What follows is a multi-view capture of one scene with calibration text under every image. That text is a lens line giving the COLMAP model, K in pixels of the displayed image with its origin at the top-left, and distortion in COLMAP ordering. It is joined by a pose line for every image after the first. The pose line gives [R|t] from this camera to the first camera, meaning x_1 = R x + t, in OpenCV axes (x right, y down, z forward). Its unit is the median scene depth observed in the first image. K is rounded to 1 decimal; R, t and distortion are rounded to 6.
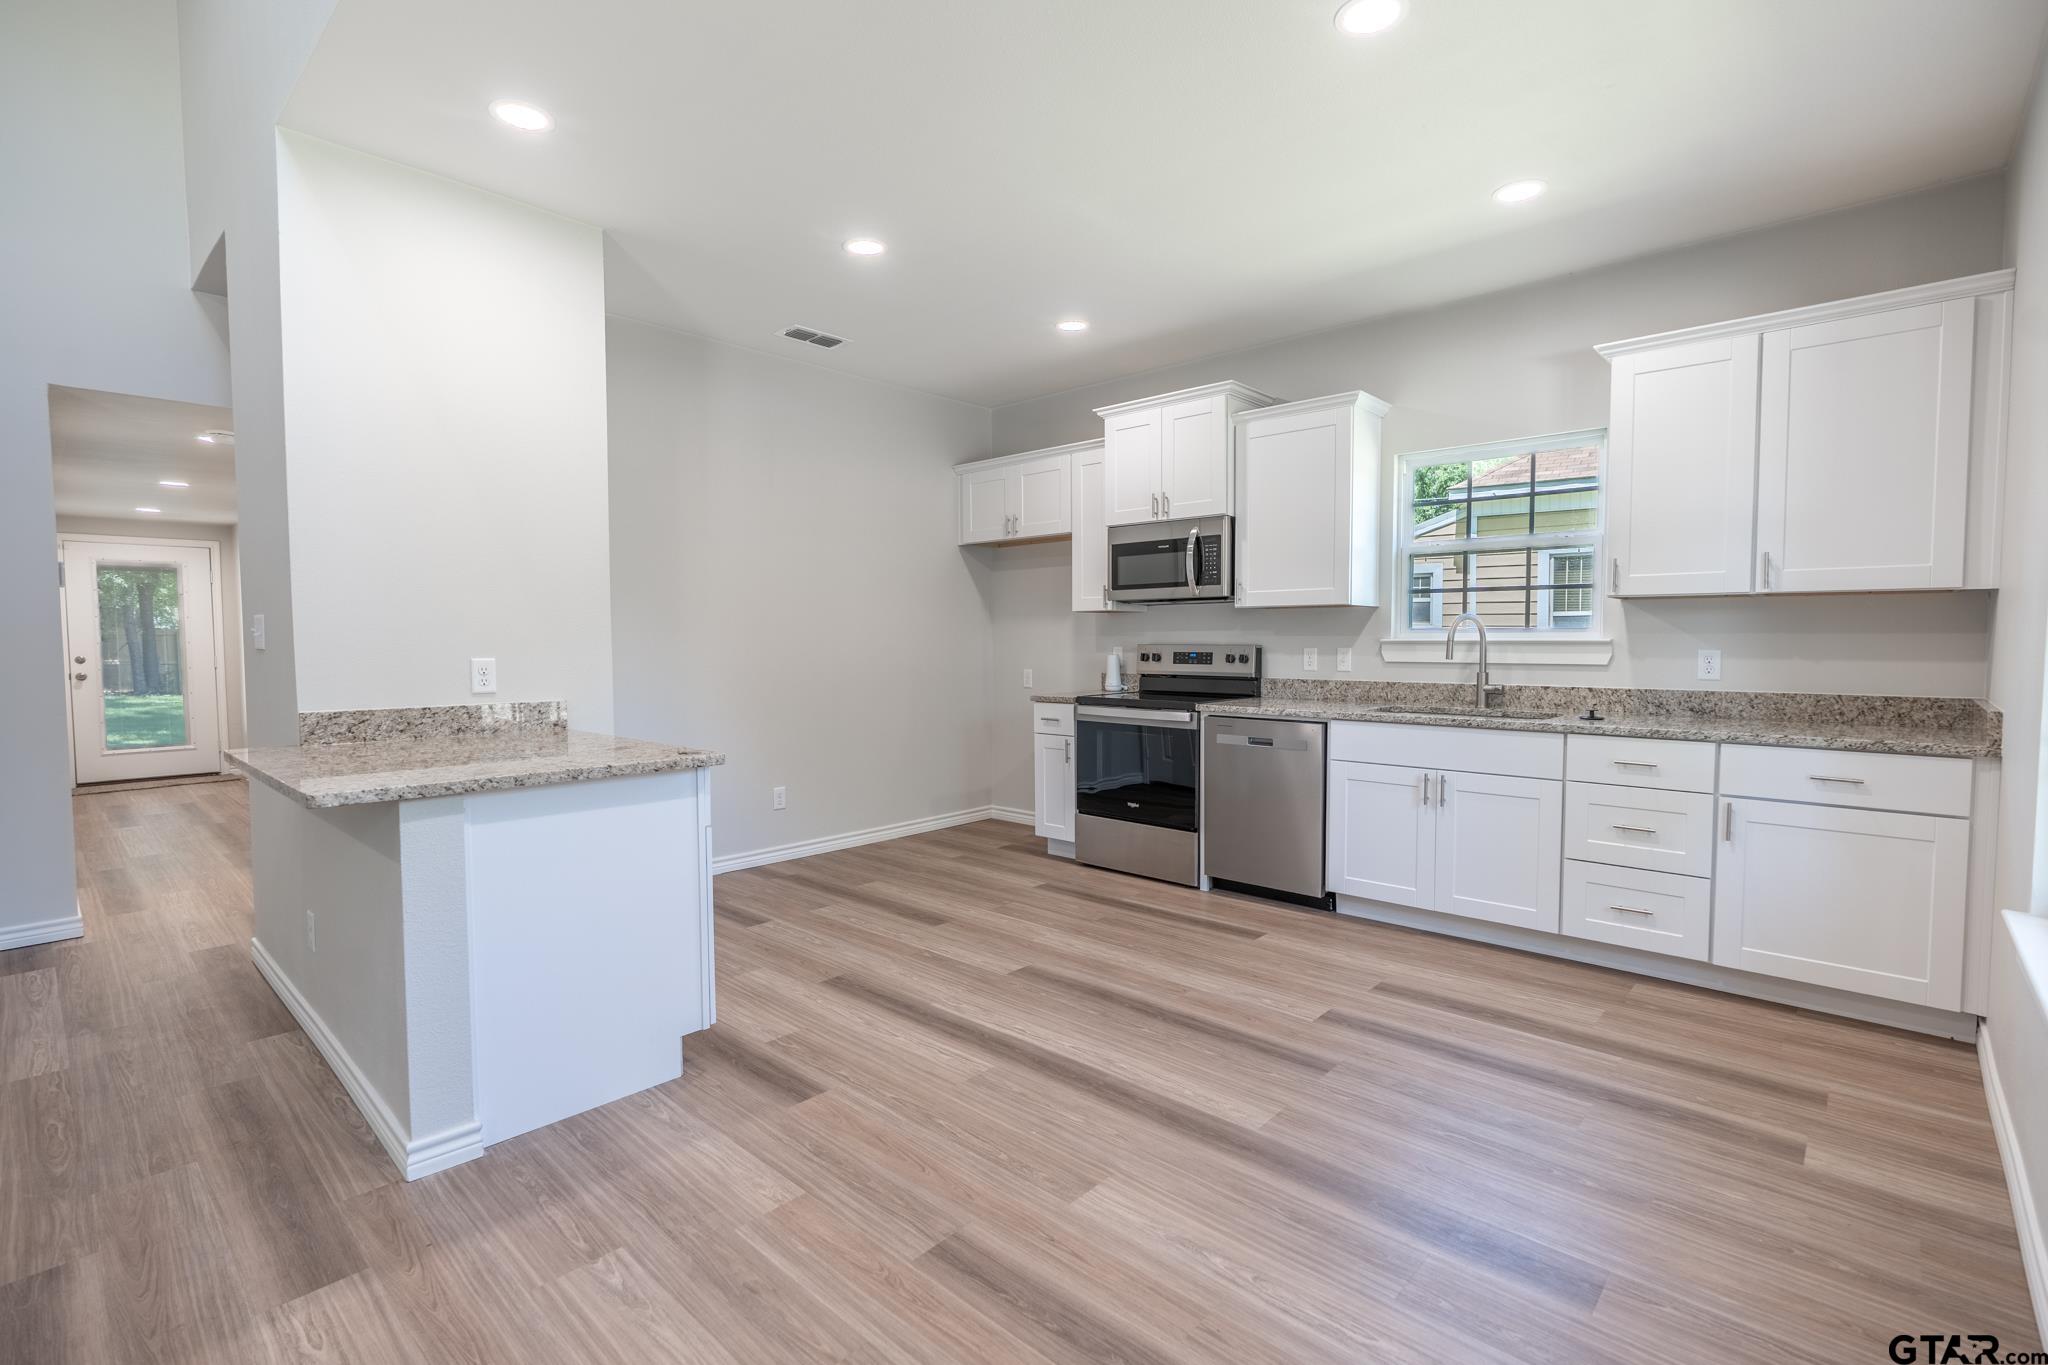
lens RADIAL K [[924.0, 0, 1034.8], [0, 924.0, 689.9], [0, 0, 1]] dist [-0.003655, 0.001359]
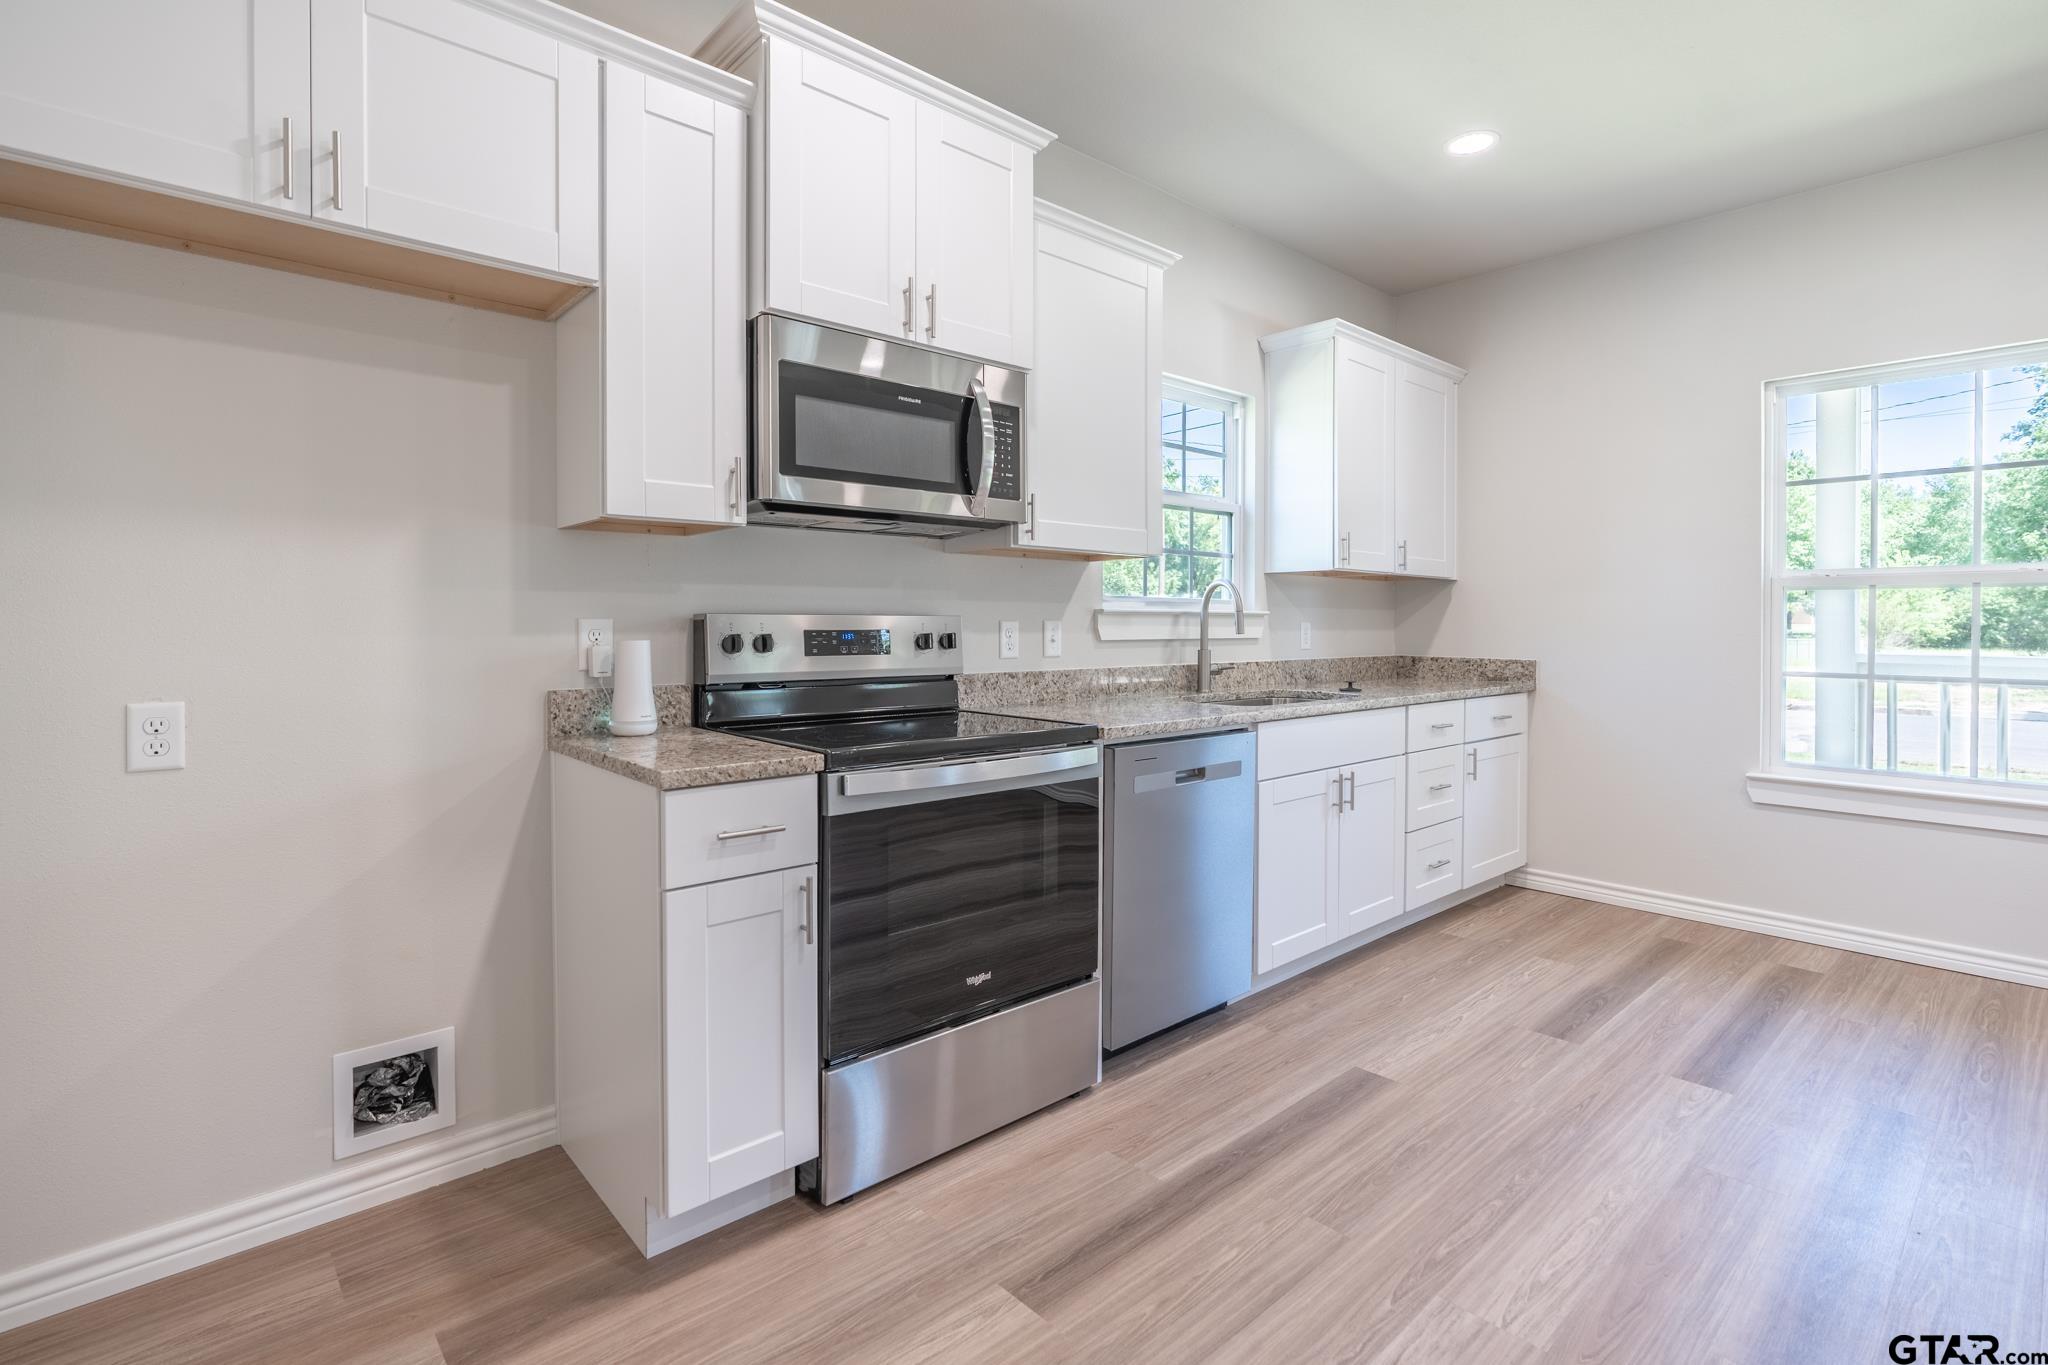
lens RADIAL K [[956.7, 0, 1054.3], [0, 956.7, 627.5], [0, 0, 1]] dist [-0.002471, 0.000114]
pose [[0.085447, 0.000800, 0.996342, -0.389050], [0.055073, 0.998467, -0.005525, -0.041644], [-0.994819, 0.055344, 0.085272, 1.053429]]
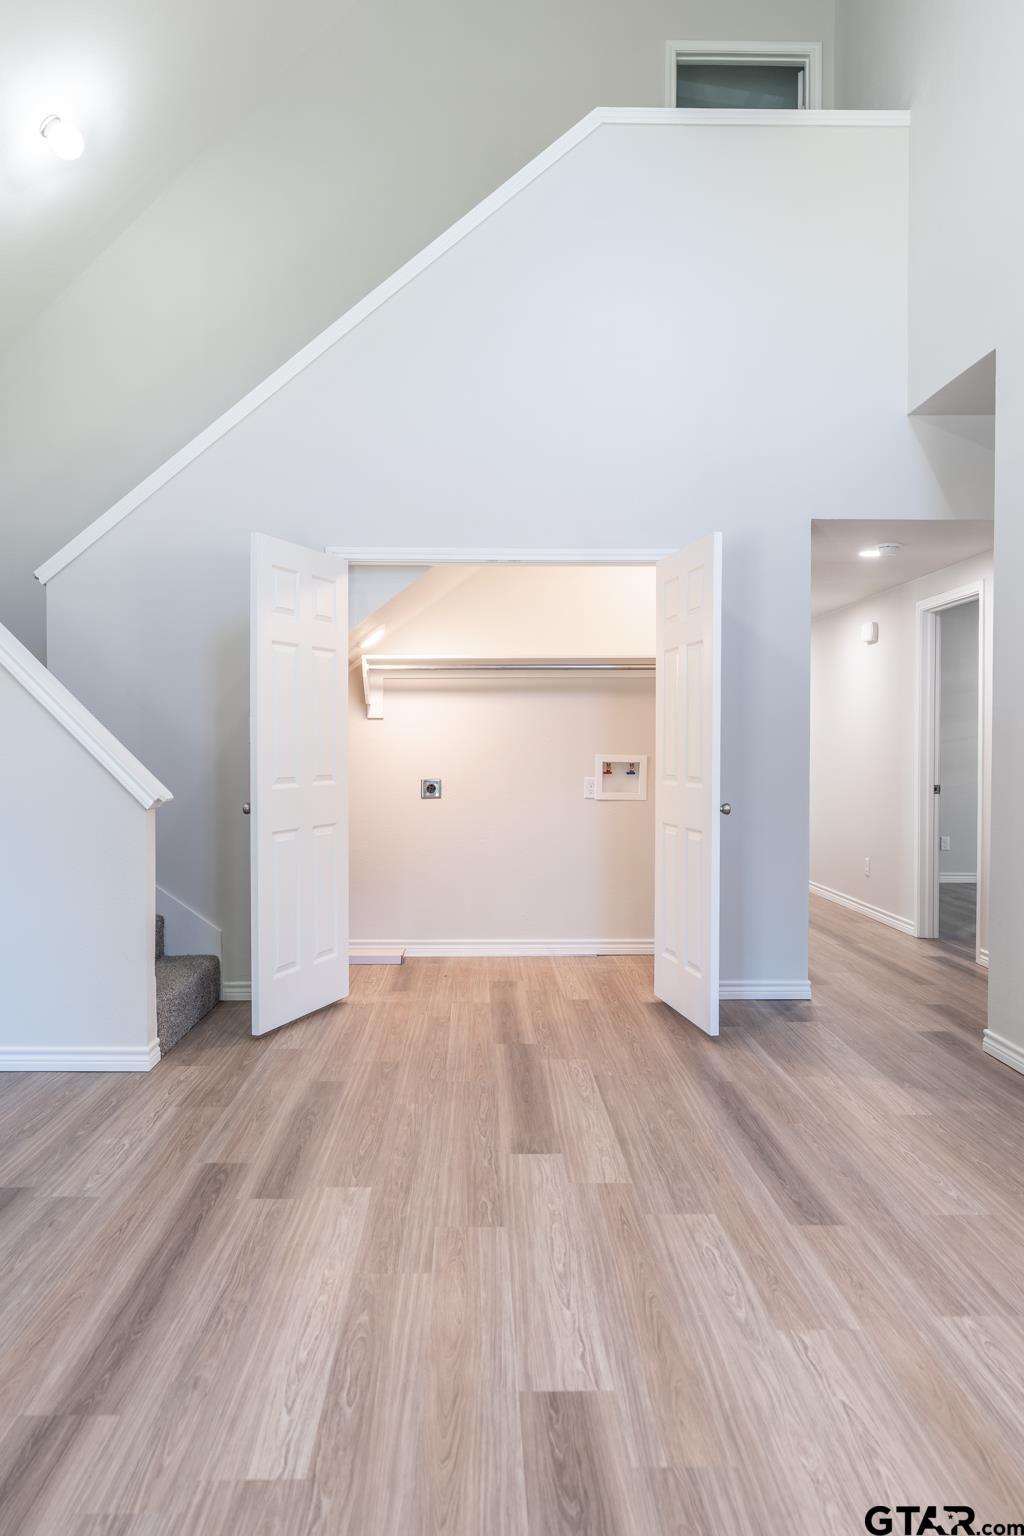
lens RADIAL K [[1118.9, 0, 505.5], [0, 1118.9, 780.7], [0, 0, 1]] dist [0.006254, -0.001332]
pose [[0.691271, 0.029442, -0.721996, -0.281222], [-0.050378, 0.998702, -0.007508, 0.025209], [0.720838, 0.041563, 0.691857, -0.223064]]
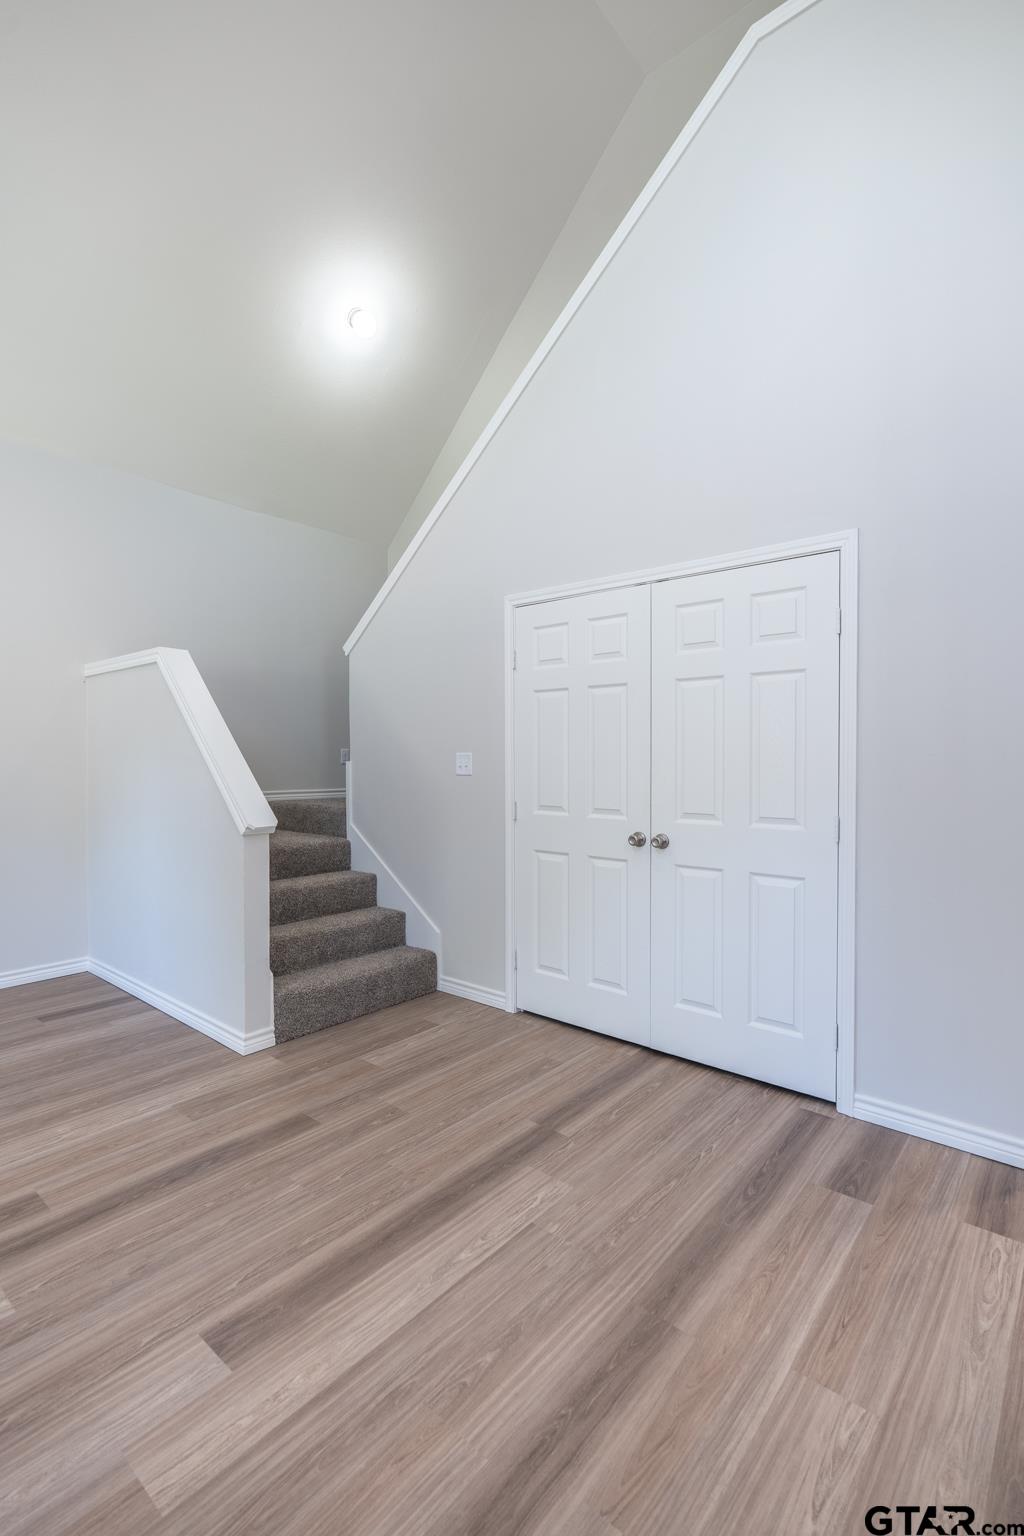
lens RADIAL K [[708.0, 0, 516.5], [0, 708.0, 761.2], [0, 0, 1]] dist [0.000294, 0.000648]
pose [[0.034695, 0.008127, -0.999365, -0.459782], [-0.063363, 0.997973, 0.005916, -0.039262], [0.997387, 0.063117, 0.035140, 0.484054]]
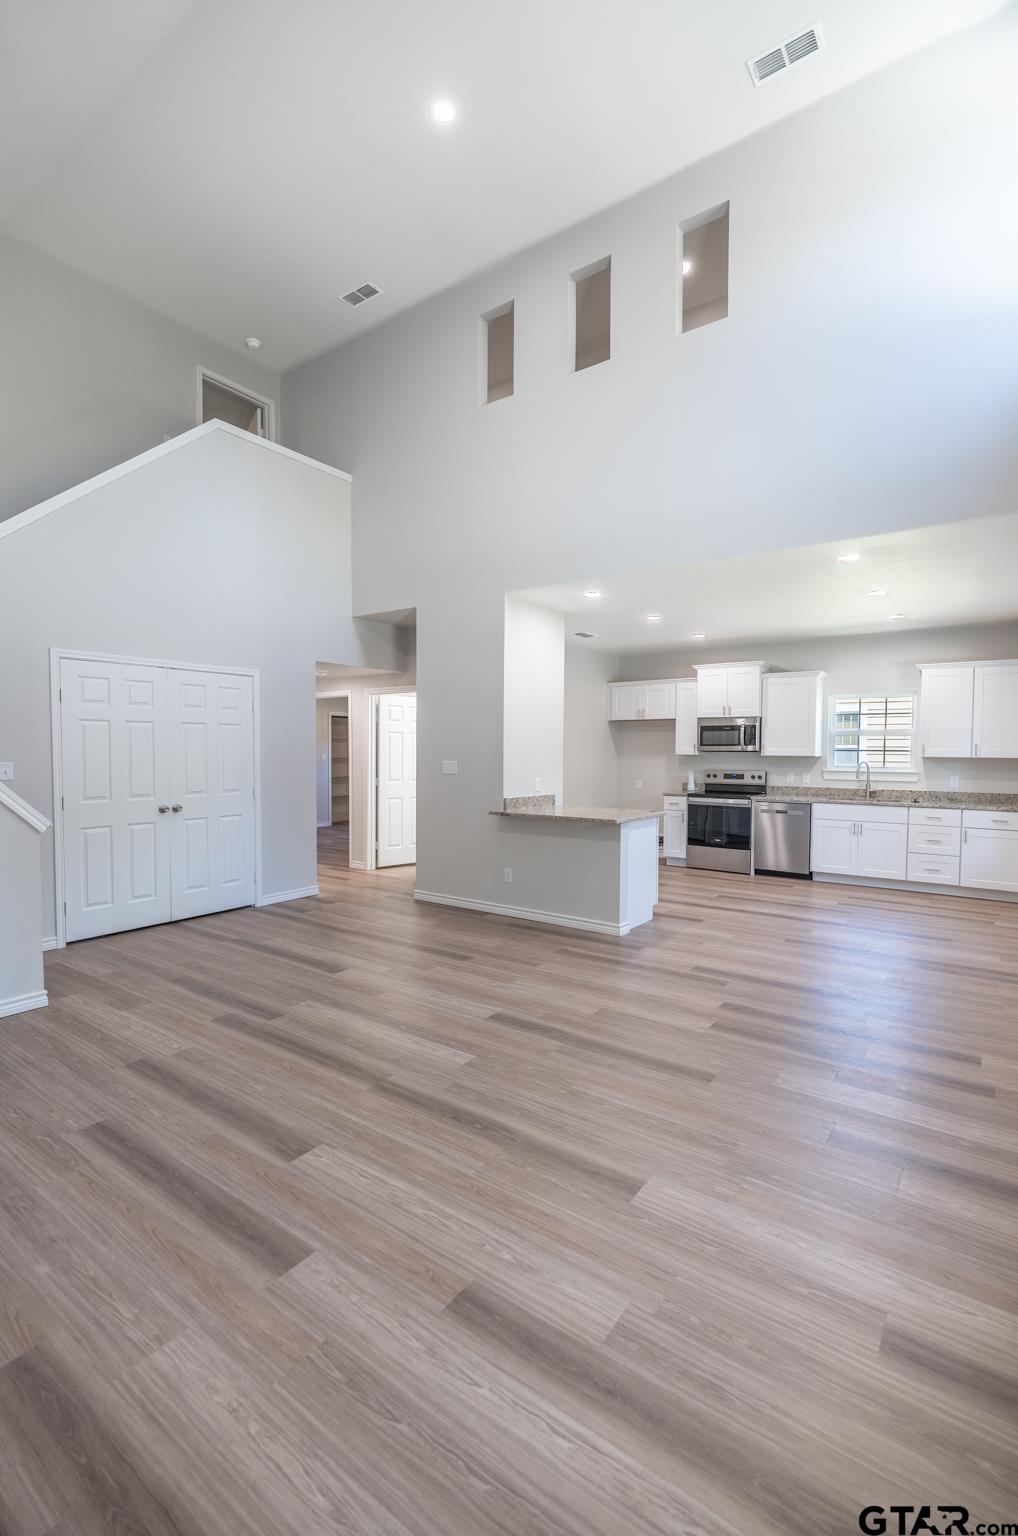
lens RADIAL K [[683.9, 0, 512.2], [0, 683.9, 792.2], [0, 0, 1]] dist [-0.002529, 0.000472]
pose [[0.992558, 0.003606, 0.121718, -0.703939], [-0.004053, 0.999986, 0.003424, 0.000493], [-0.121704, -0.003891, 0.992559, -0.731852]]
